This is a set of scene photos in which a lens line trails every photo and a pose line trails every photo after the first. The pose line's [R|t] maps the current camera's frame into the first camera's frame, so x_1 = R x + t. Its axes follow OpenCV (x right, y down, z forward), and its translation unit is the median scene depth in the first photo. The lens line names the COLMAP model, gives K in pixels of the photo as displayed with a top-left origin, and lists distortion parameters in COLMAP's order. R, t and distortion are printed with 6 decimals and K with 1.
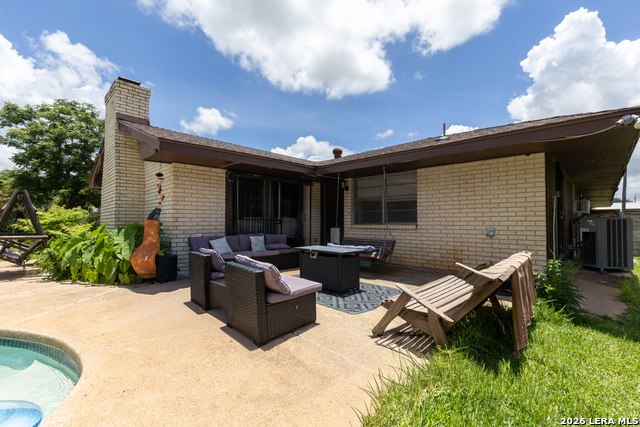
lens RADIAL K [[288.8, 0, 320.9], [0, 288.8, 214.2], [0, 0, 1]] dist [-0.003439, -0.000280]
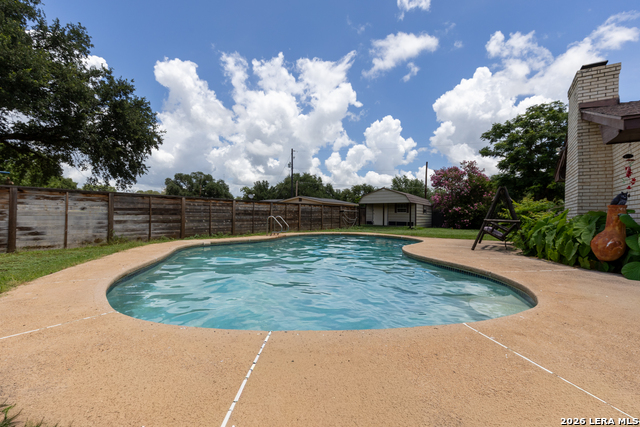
lens RADIAL K [[288.8, 0, 321.0], [0, 288.8, 213.5], [0, 0, 1]] dist [-0.003439, -0.000280]
pose [[0.198745, 0.002745, -0.980047, 0.111879], [0.008602, 0.999953, 0.004545, 0.025666], [0.980013, -0.009334, 0.198712, -0.104324]]
